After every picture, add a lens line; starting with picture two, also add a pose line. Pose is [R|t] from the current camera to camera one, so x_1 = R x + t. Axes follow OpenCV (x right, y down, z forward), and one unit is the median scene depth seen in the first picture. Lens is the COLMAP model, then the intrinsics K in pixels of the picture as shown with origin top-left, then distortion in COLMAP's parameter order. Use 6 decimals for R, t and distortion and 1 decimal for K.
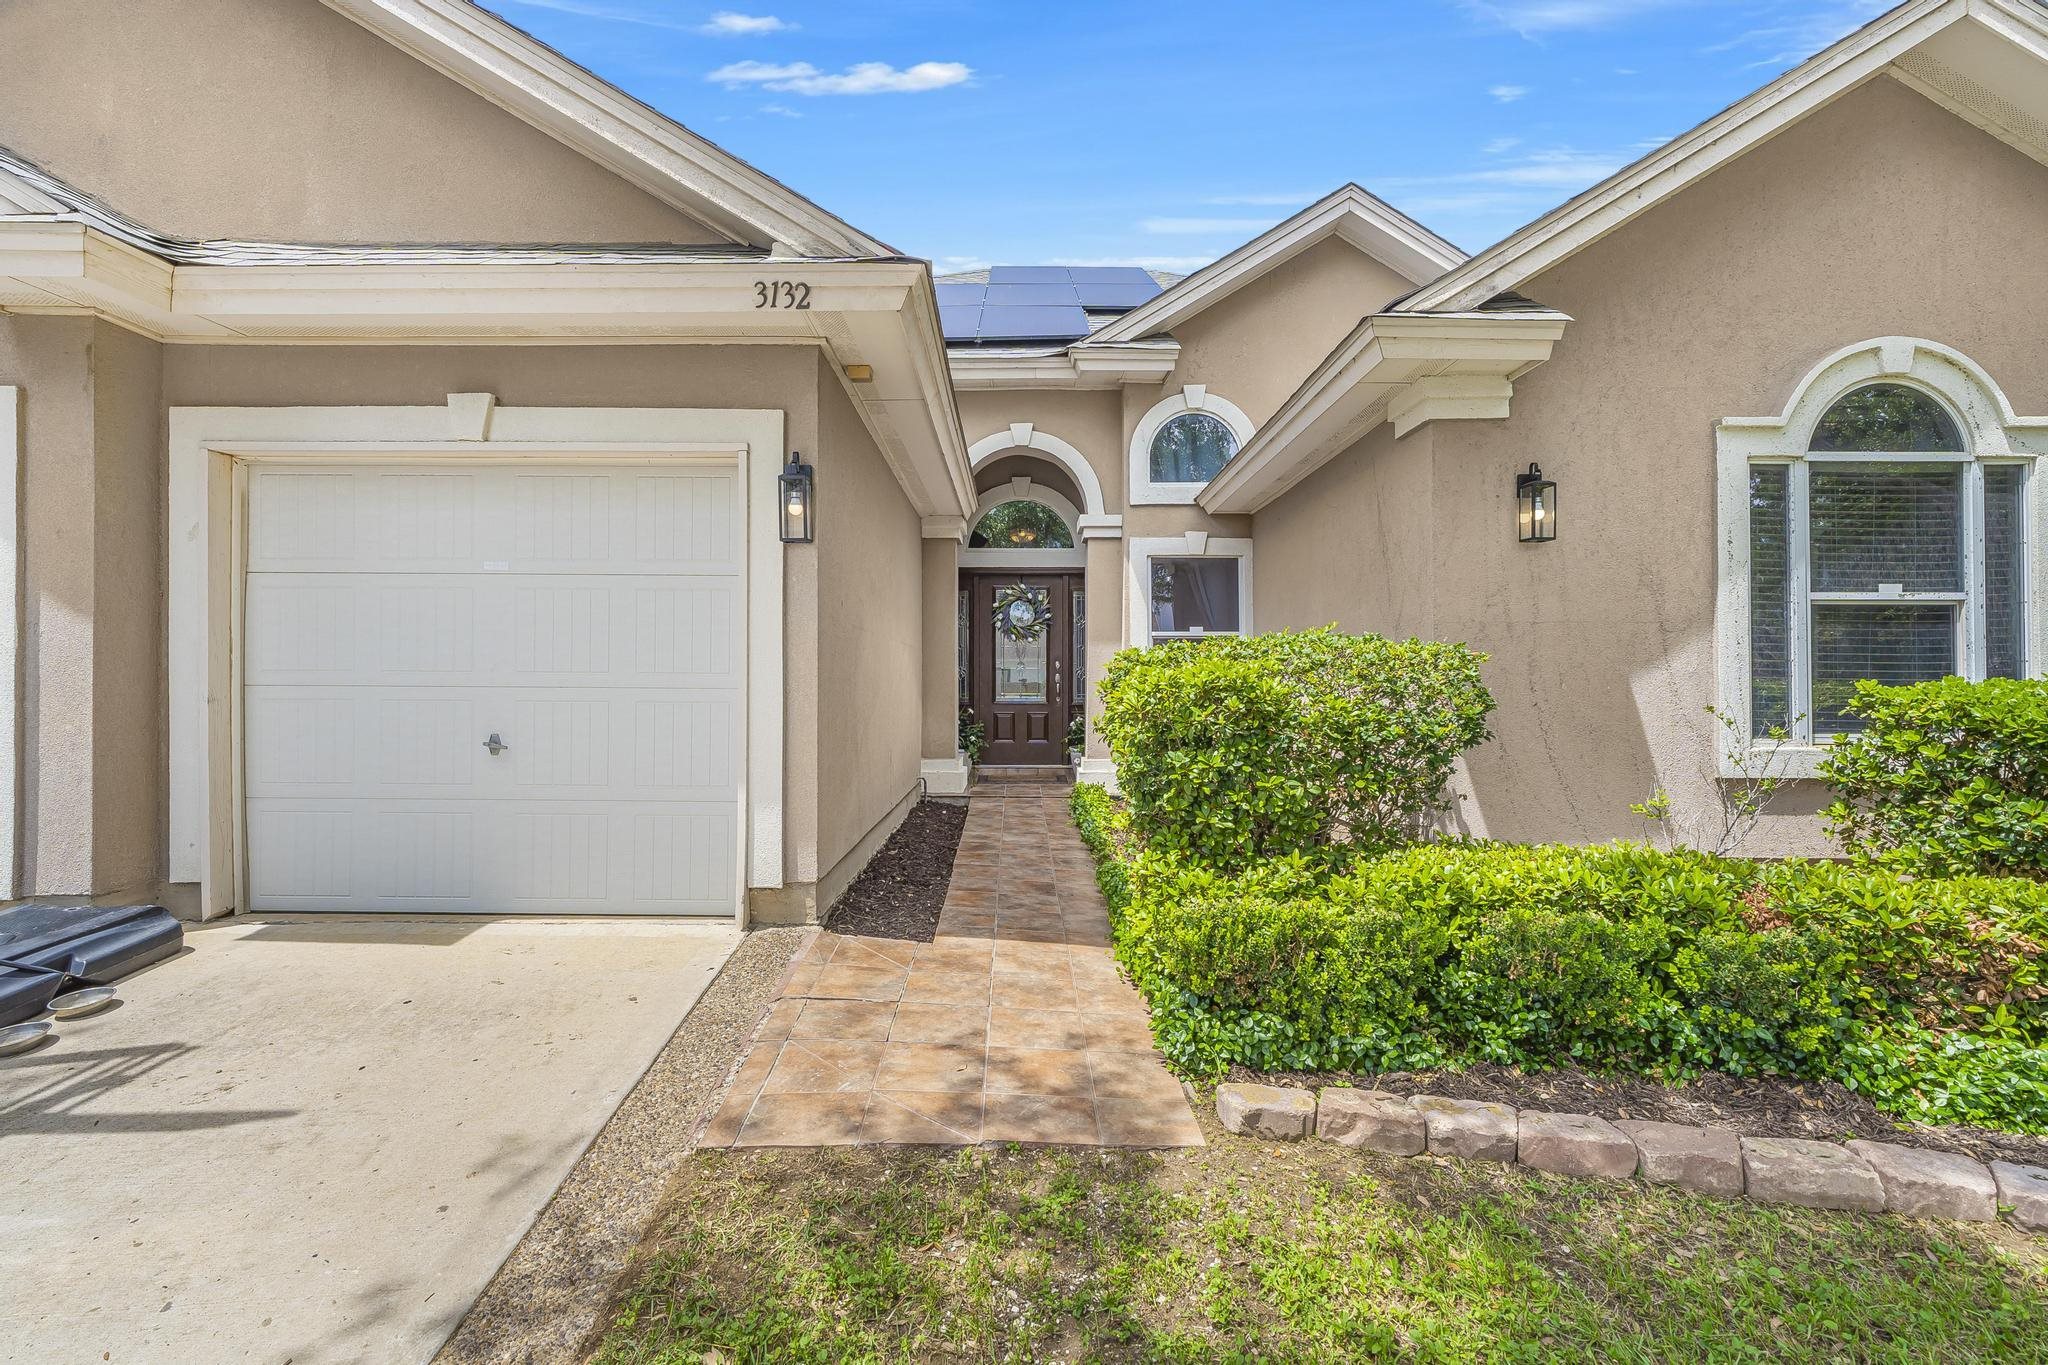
lens RADIAL K [[936.6, 0, 1039.0], [0, 936.6, 683.1], [0, 0, 1]] dist [-0.024425, 0.007132]
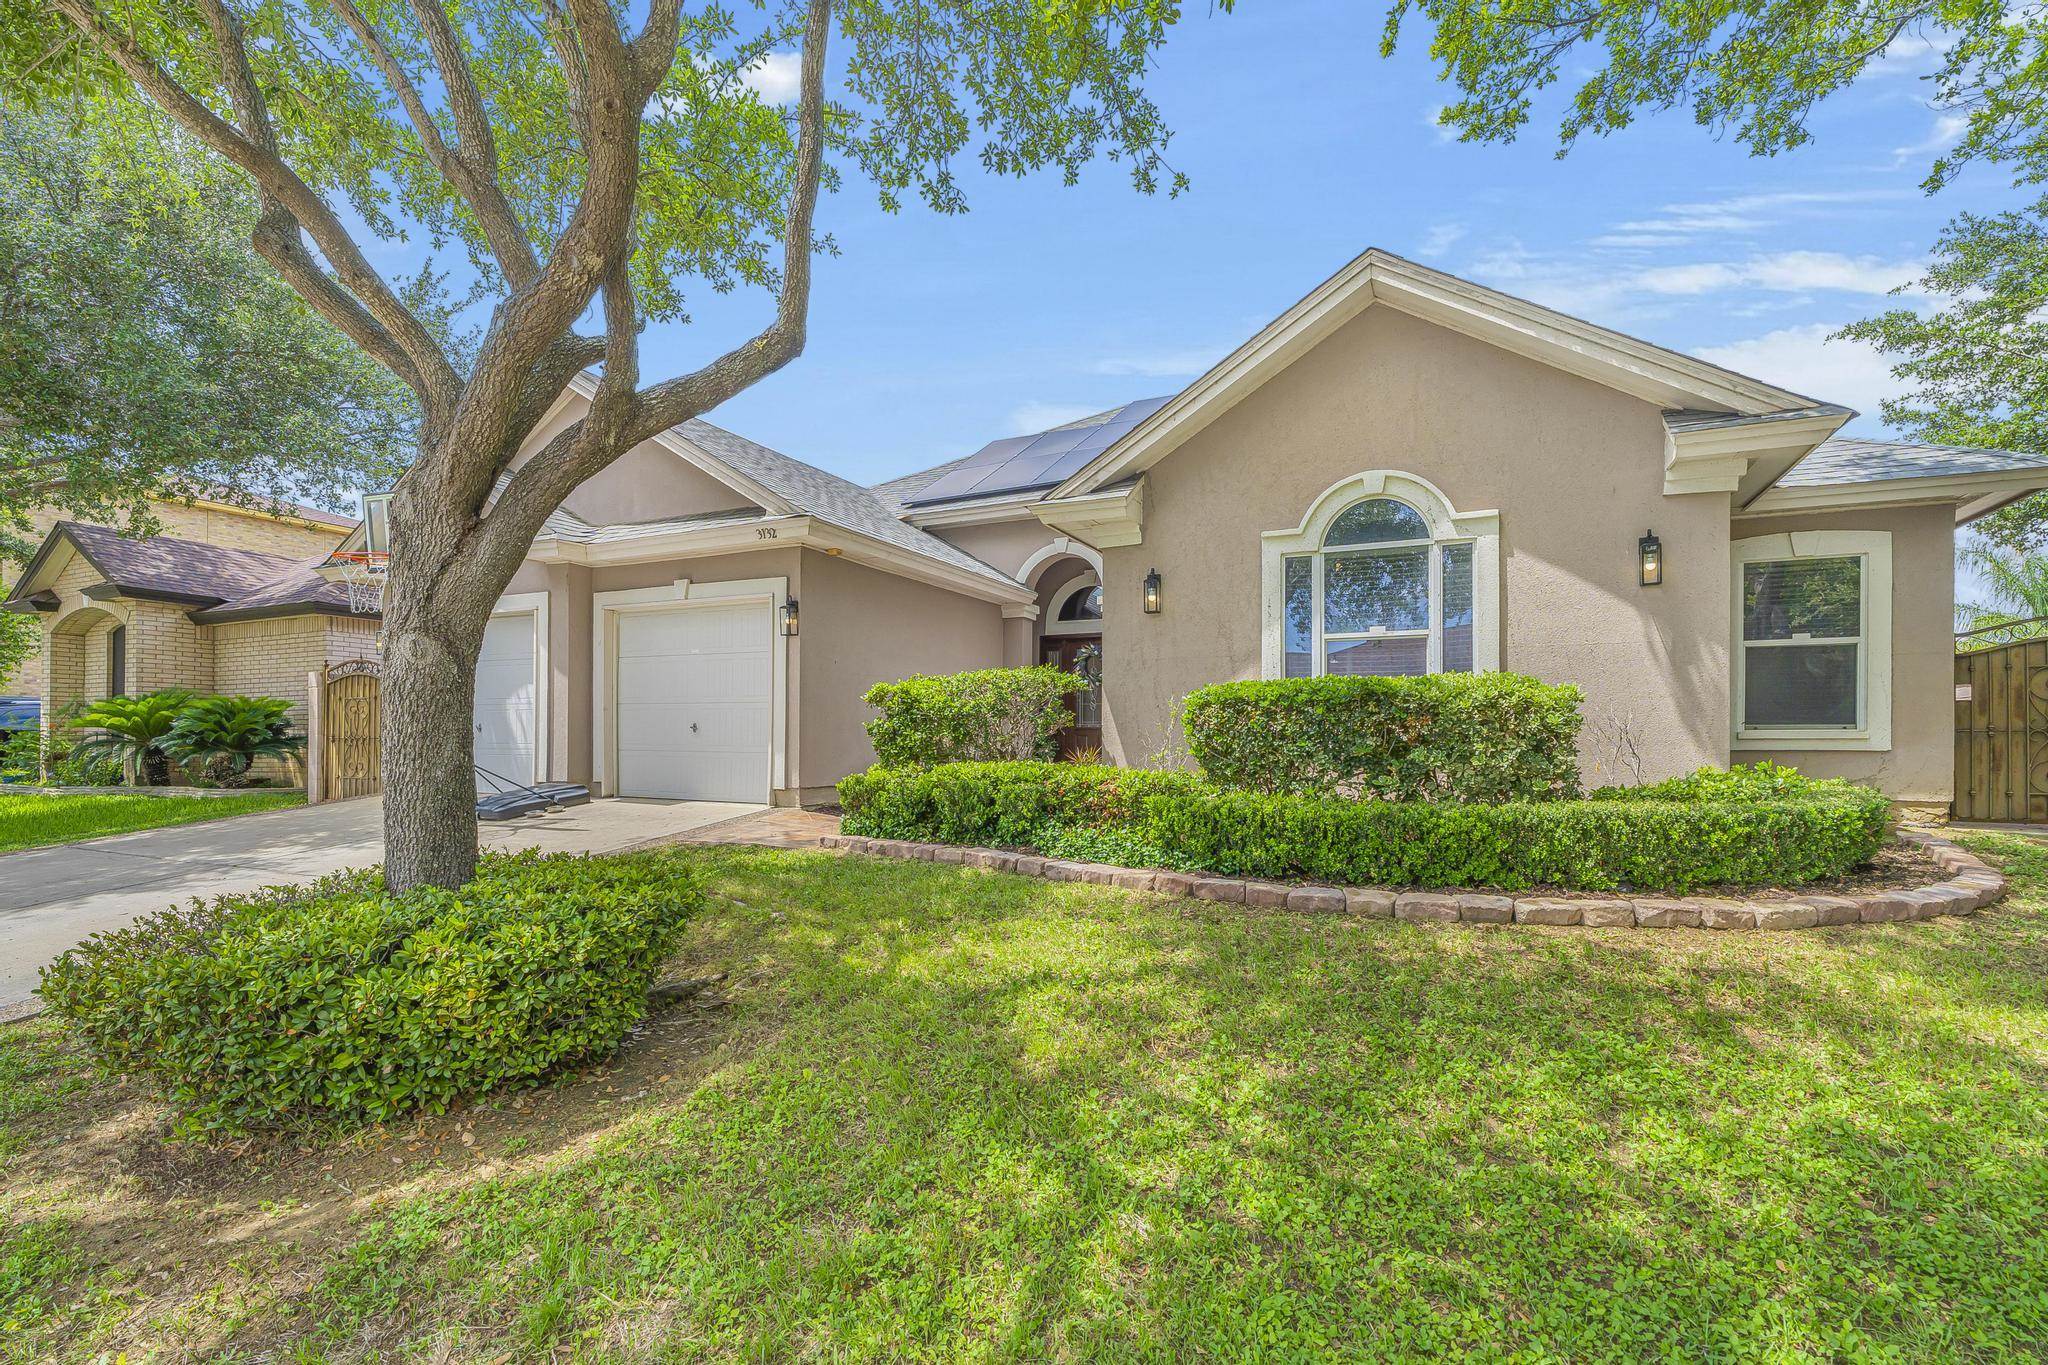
lens RADIAL K [[936.6, 0, 1022.3], [0, 936.6, 740.8], [0, 0, 1]] dist [-0.024425, 0.007132]
pose [[0.900981, 0.003200, -0.433846, 1.162828], [-0.004393, 0.999989, -0.001747, 0.099444], [0.433836, 0.003479, 0.900985, -0.749304]]
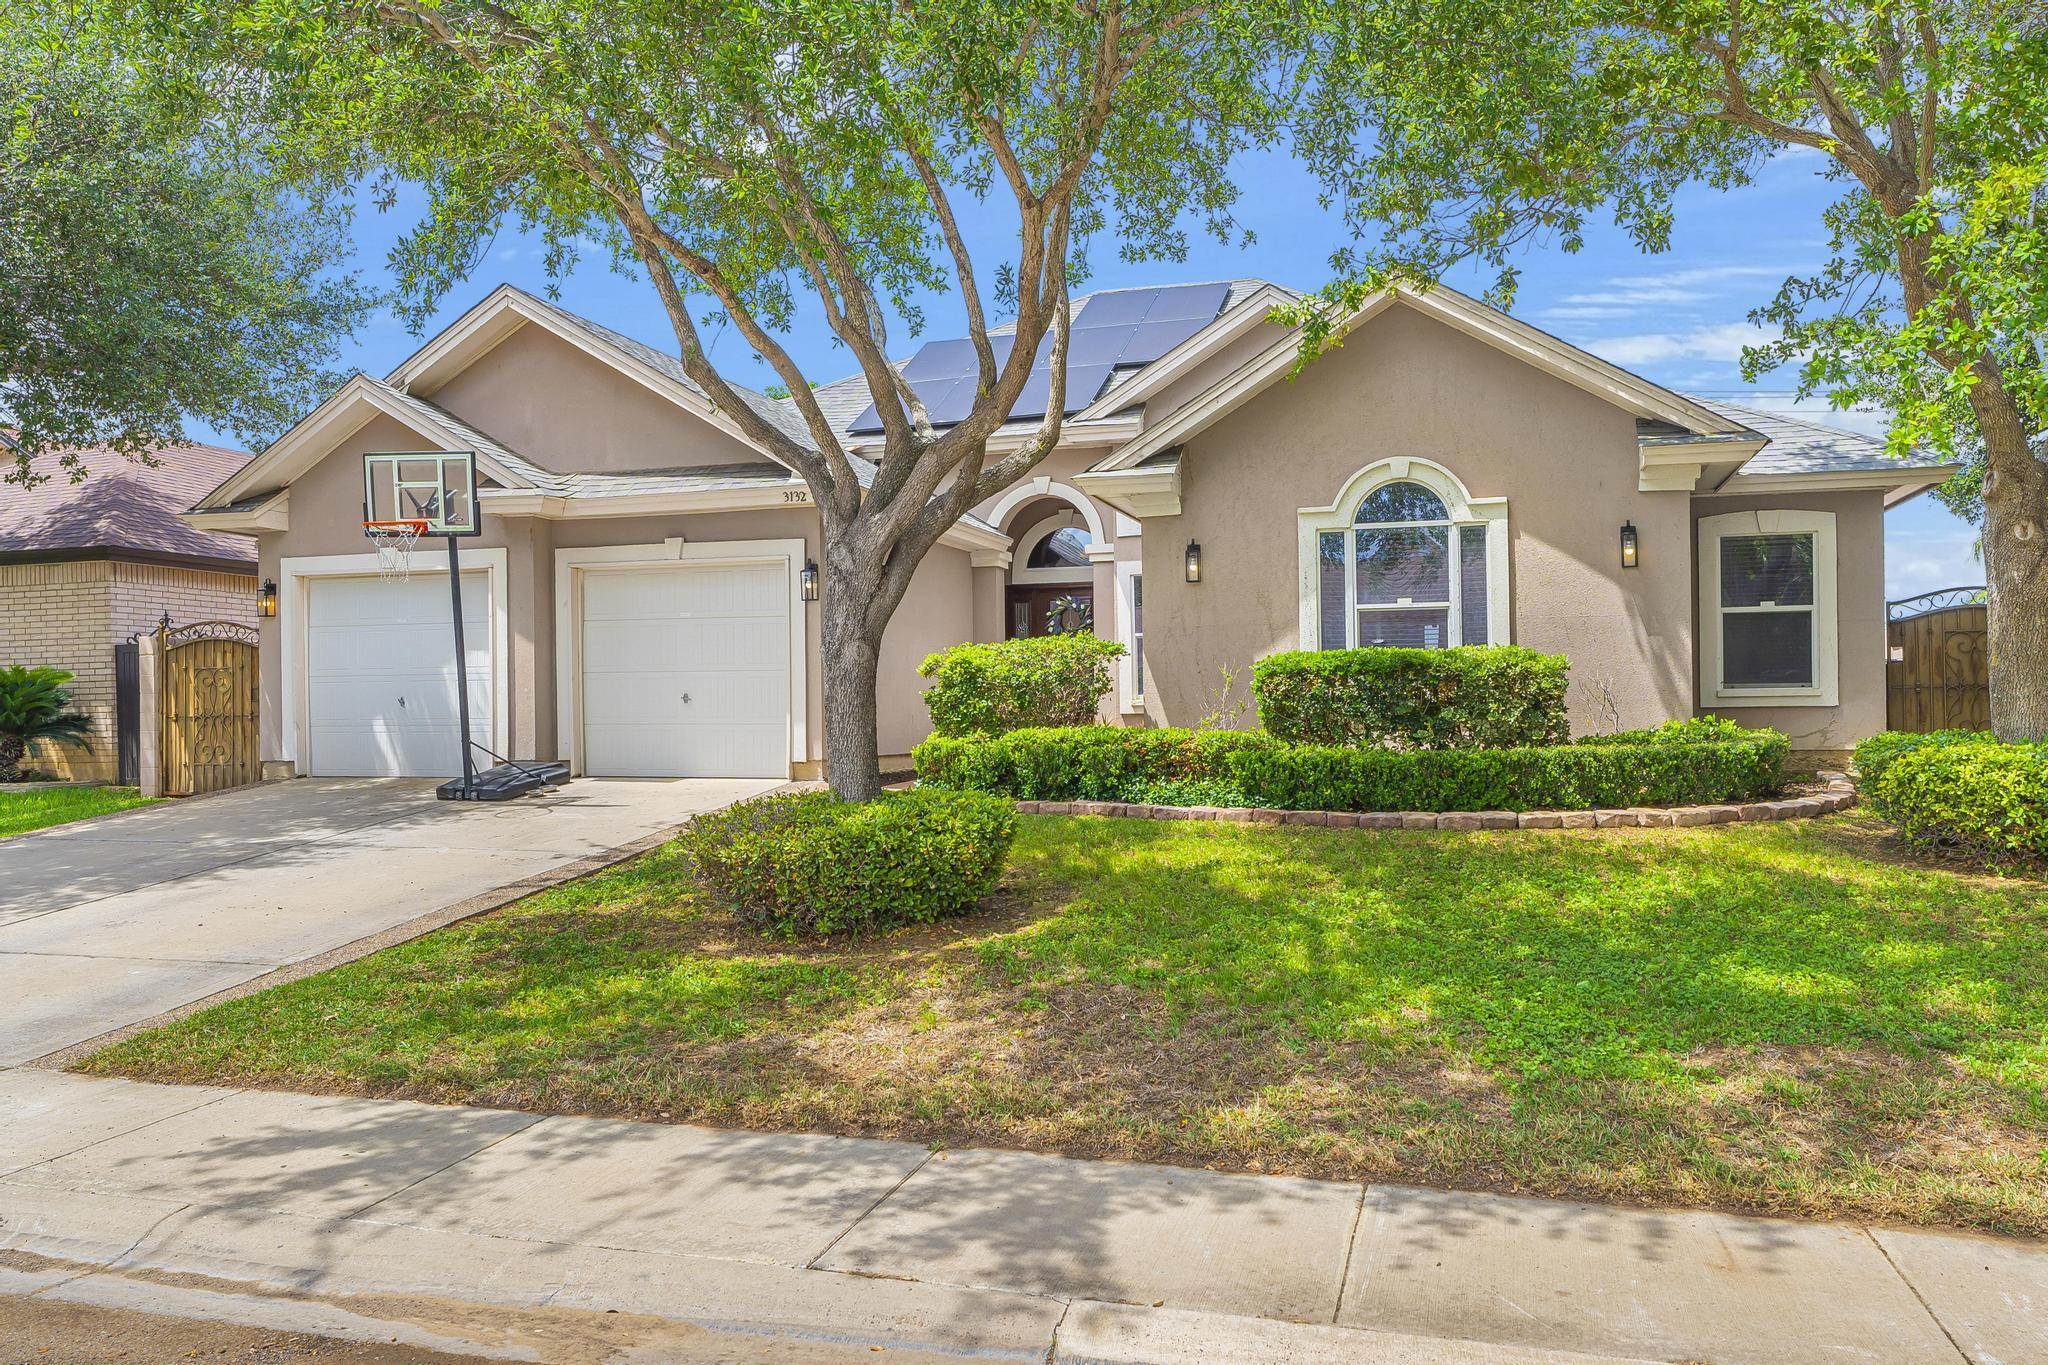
lens RADIAL K [[1497.6, 0, 1020.4], [0, 1497.6, 691.9], [0, 0, 1]] dist [-0.021414, 0.003719]
pose [[0.954460, -0.013148, -0.298049, 1.163558], [0.009455, 0.999860, -0.013830, 0.106084], [0.298189, 0.010382, 0.954450, -2.034599]]
